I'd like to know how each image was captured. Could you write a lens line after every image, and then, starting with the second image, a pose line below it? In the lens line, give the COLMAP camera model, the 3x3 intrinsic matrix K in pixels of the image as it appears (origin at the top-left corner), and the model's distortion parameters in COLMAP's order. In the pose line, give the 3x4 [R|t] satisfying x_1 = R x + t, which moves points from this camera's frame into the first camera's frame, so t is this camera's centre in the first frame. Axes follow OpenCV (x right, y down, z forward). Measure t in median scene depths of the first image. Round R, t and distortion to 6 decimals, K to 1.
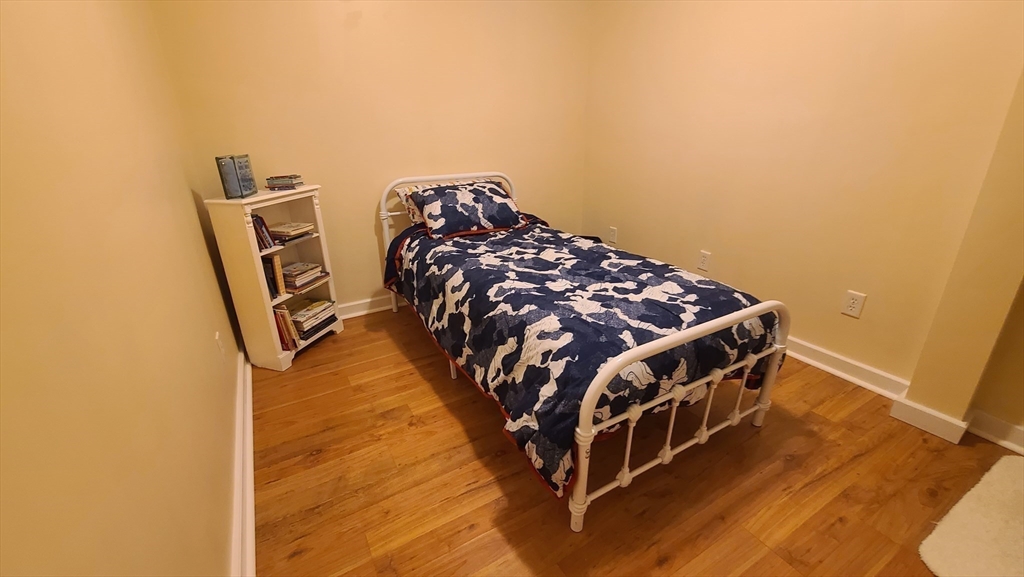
lens RADIAL K [[420.7, 0, 505.6], [0, 420.7, 285.1], [0, 0, 1]] dist [0.000031, -0.000326]
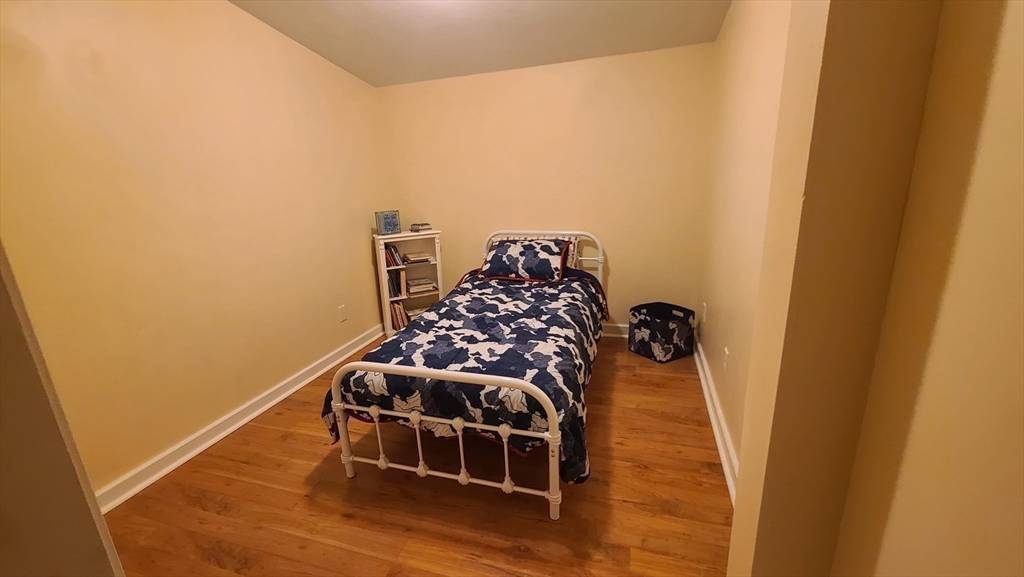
lens RADIAL K [[420.7, 0, 504.6], [0, 420.7, 286.9], [0, 0, 1]] dist [0.000031, -0.000326]
pose [[0.686495, 0.180235, -0.704443, 0.939304], [-0.237778, 0.971175, 0.016760, -0.141432], [0.687158, 0.155995, 0.709563, 0.140680]]
